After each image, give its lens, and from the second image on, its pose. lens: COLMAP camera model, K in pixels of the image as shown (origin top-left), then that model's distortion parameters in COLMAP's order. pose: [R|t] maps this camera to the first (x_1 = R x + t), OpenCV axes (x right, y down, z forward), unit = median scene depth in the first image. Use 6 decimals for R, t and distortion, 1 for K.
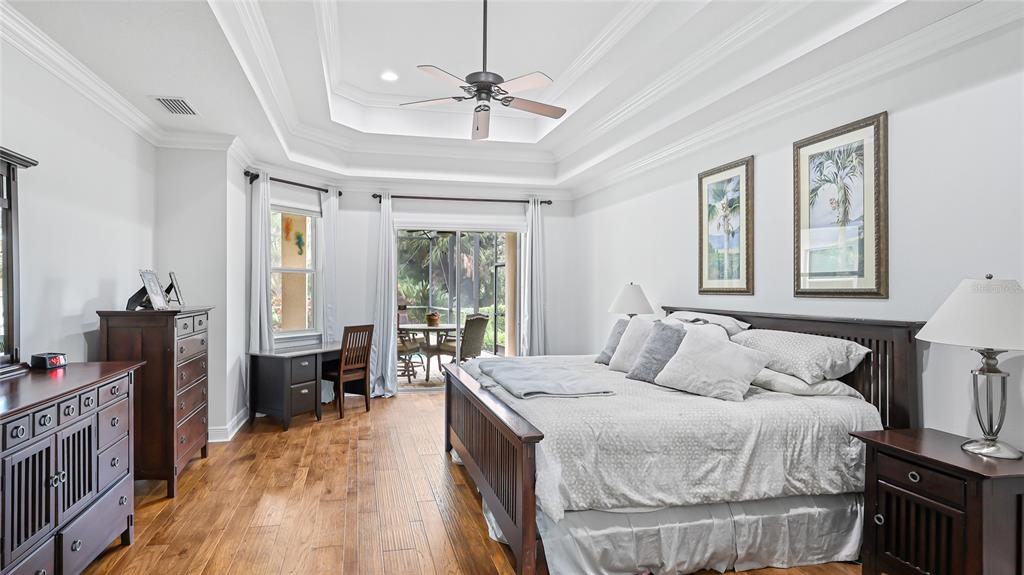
lens RADIAL K [[475.1, 0, 512.8], [0, 475.1, 288.7], [0, 0, 1]] dist [0.013392, -0.001954]
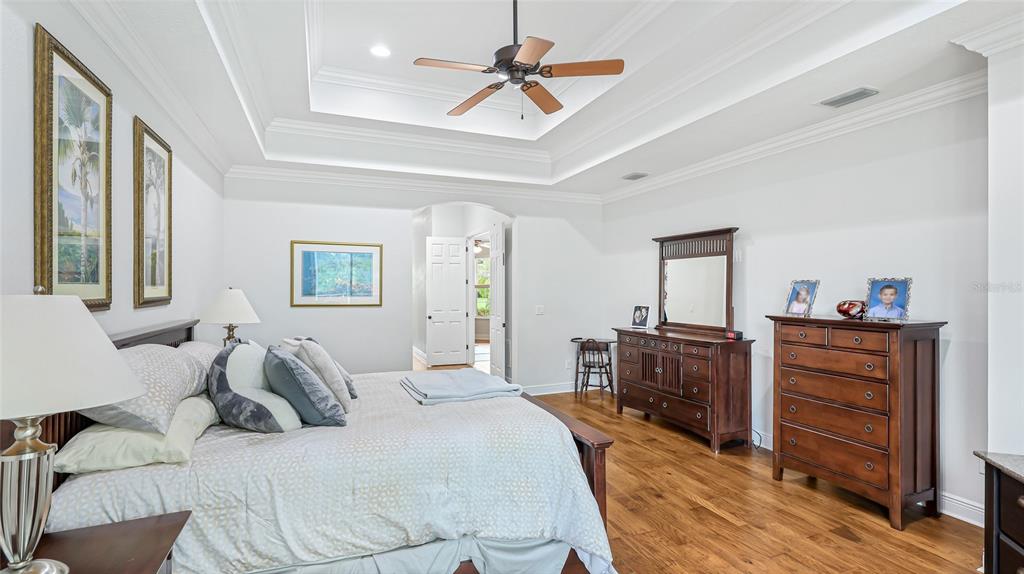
lens RADIAL K [[475.1, 0, 508.3], [0, 475.1, 288.8], [0, 0, 1]] dist [0.013392, -0.001954]
pose [[-0.997883, -0.004248, -0.064888, 0.003646], [-0.004188, 0.999991, -0.001056, -0.015130], [0.064892, -0.000782, -0.997892, 1.889979]]
